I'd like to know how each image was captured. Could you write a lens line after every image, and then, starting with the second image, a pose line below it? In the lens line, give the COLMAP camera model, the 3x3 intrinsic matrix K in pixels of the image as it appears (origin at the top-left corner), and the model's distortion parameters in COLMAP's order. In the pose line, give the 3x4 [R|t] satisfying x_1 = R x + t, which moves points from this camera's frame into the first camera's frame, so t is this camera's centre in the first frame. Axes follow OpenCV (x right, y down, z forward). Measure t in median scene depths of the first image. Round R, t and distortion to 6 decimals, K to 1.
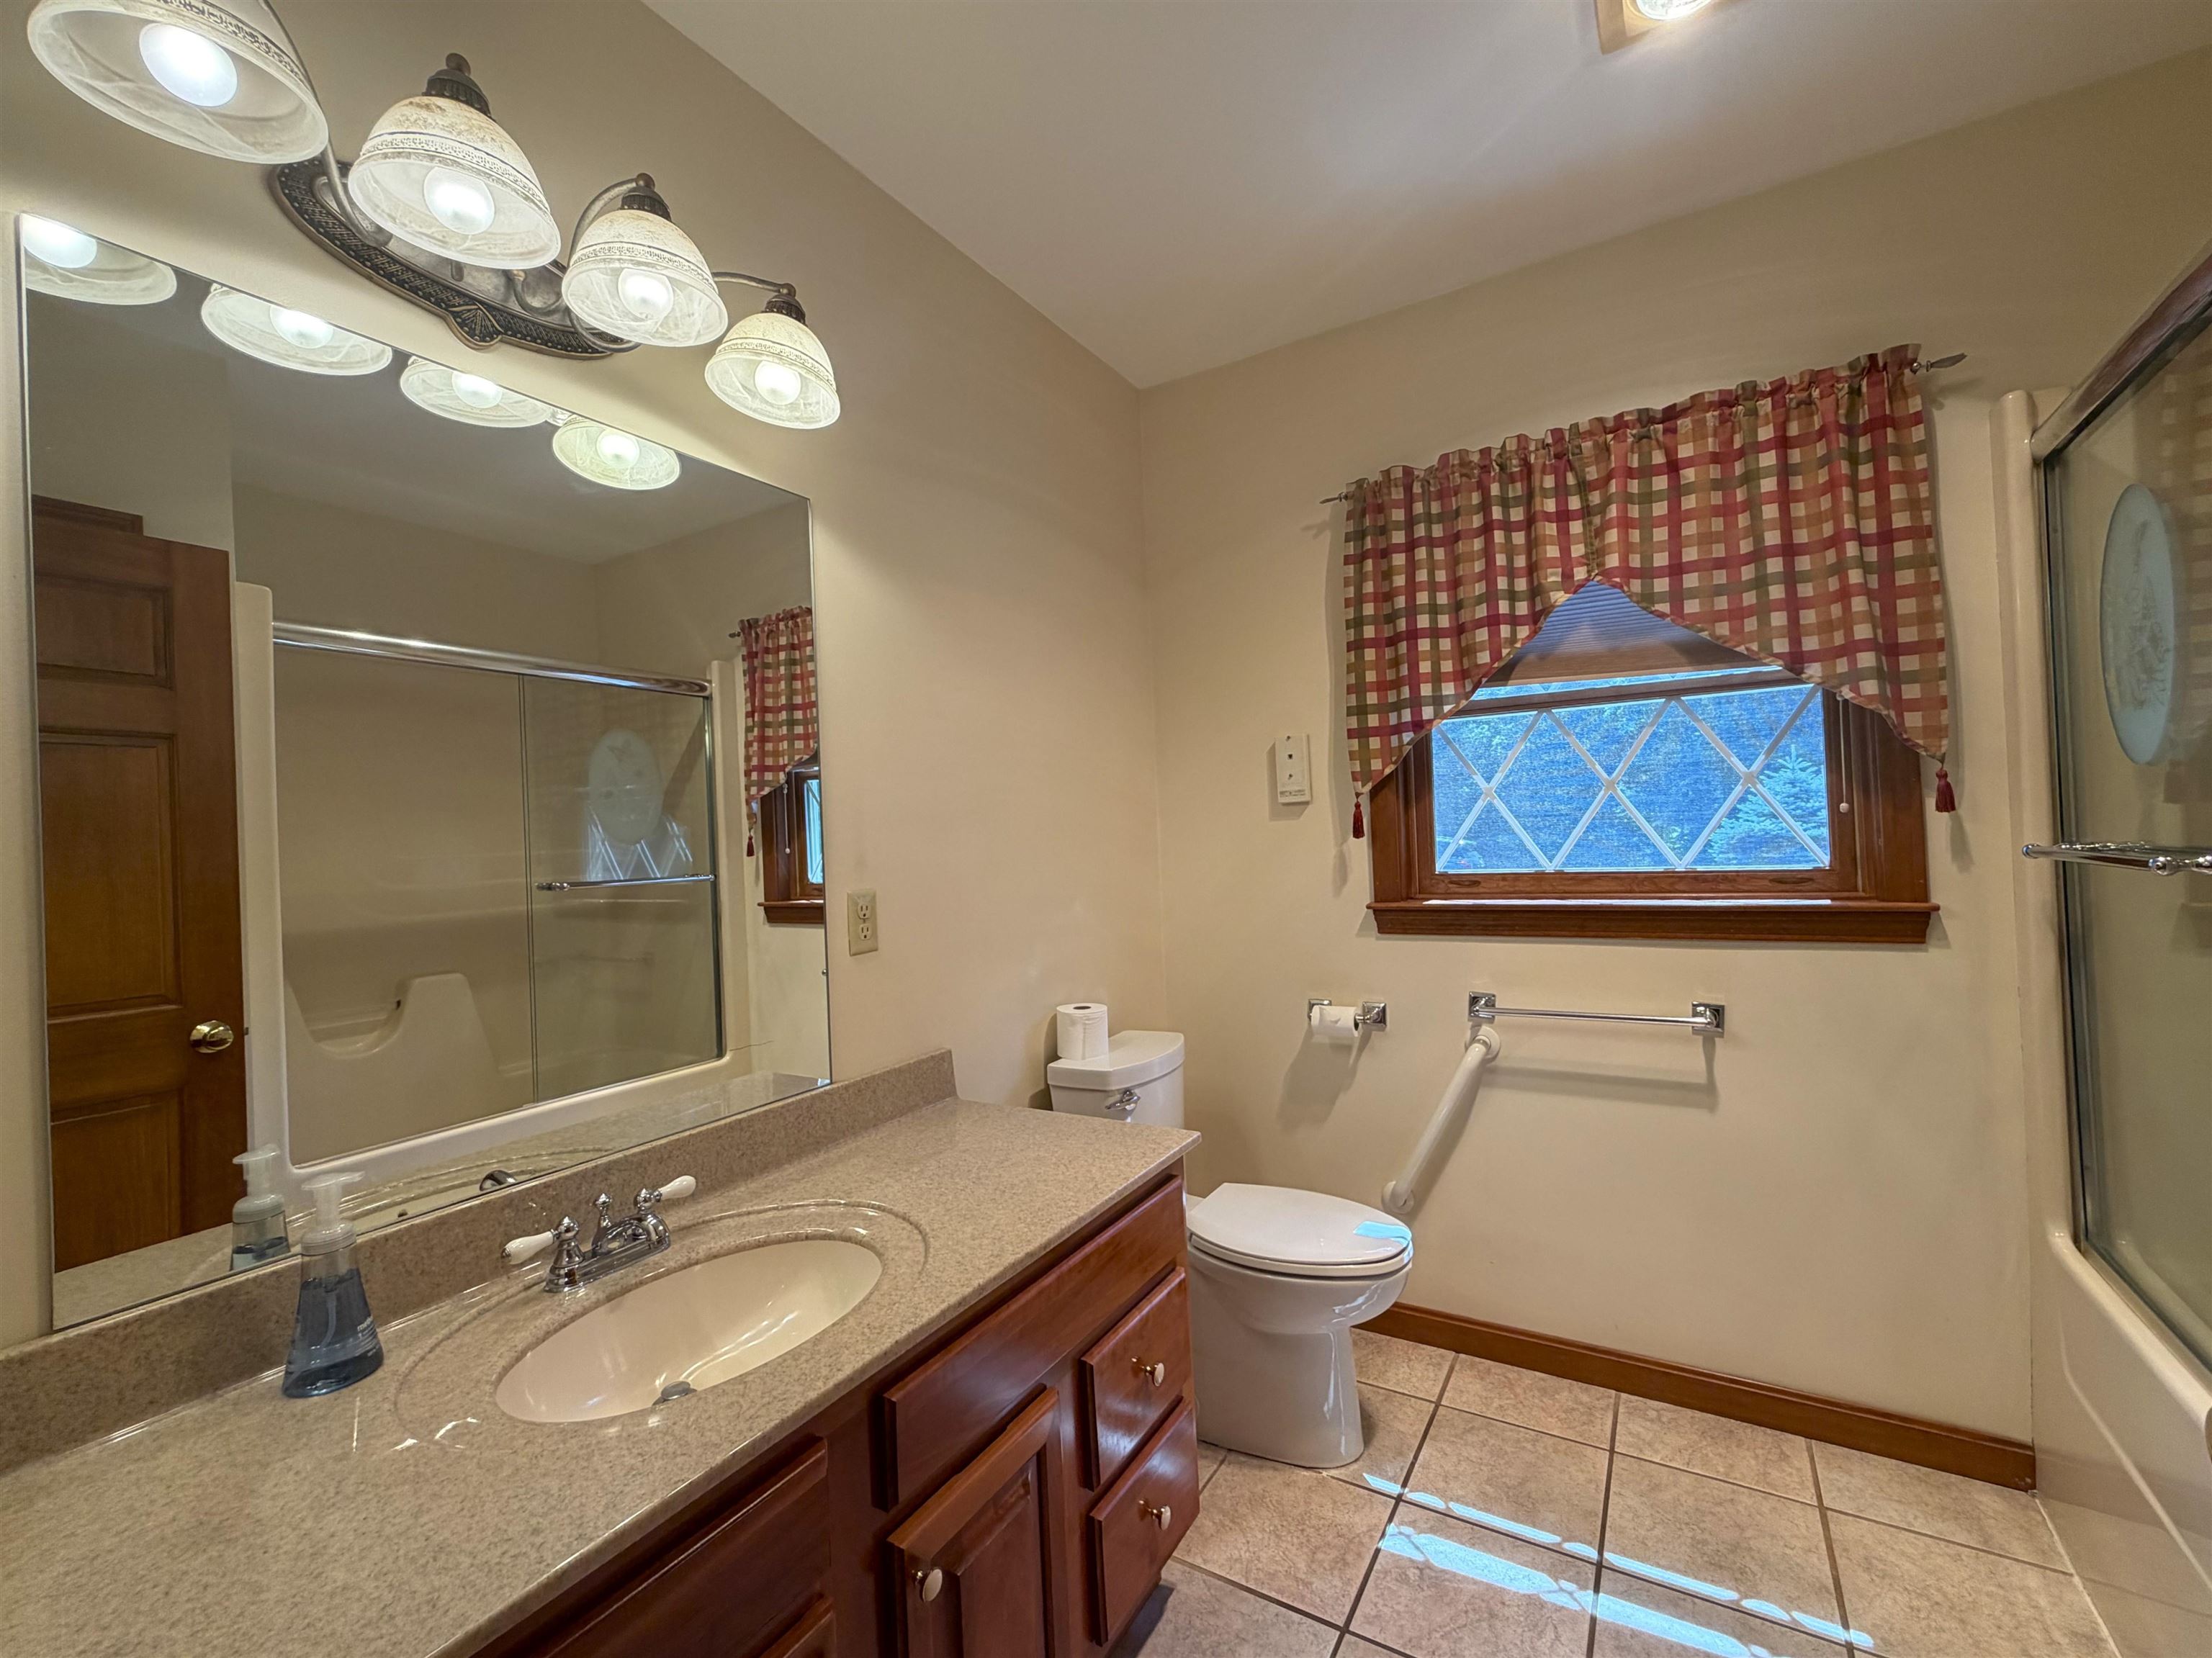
lens RADIAL K [[900.7, 0, 1088.7], [0, 900.7, 835.3], [0, 0, 1]] dist [-0.001276, 0.000013]
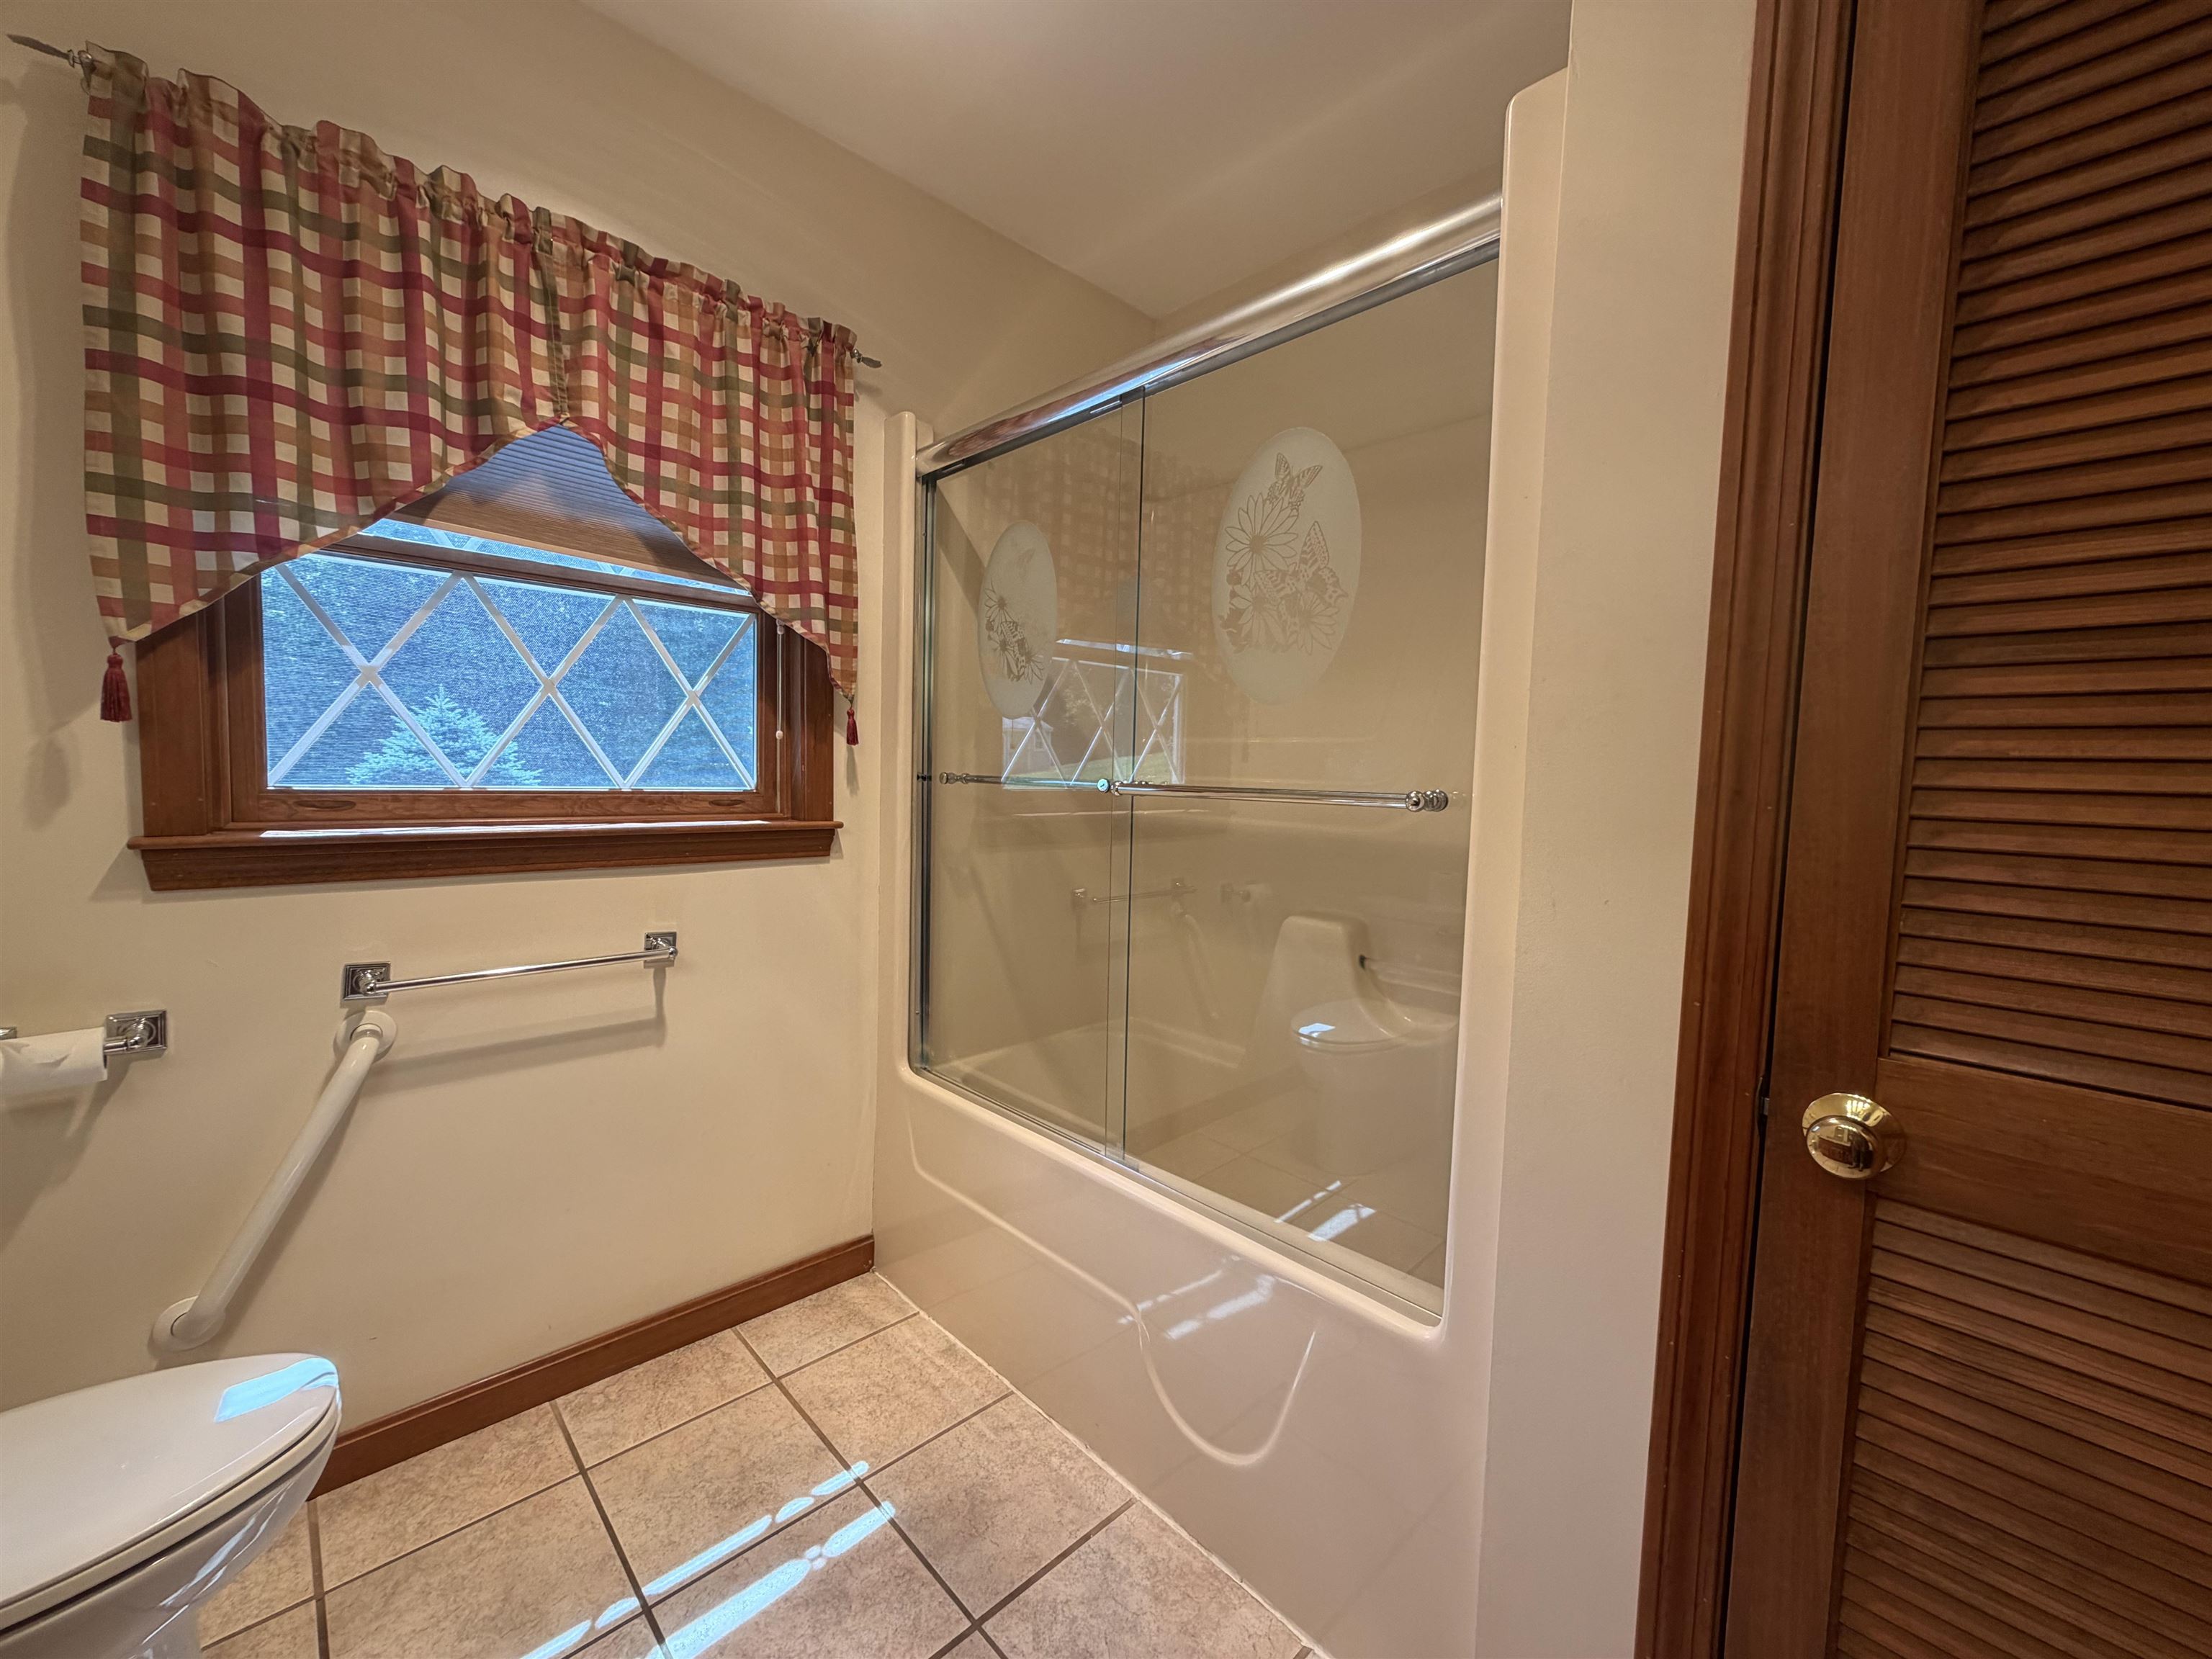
lens RADIAL K [[886.0, 0, 1112.5], [0, 886.0, 829.9], [0, 0, 1]] dist [0.000396, 0.000061]
pose [[0.245846, -0.018642, 0.969130, -0.086707], [-0.042692, 0.998637, 0.030040, 0.030871], [-0.968368, -0.048759, 0.244714, 0.312532]]
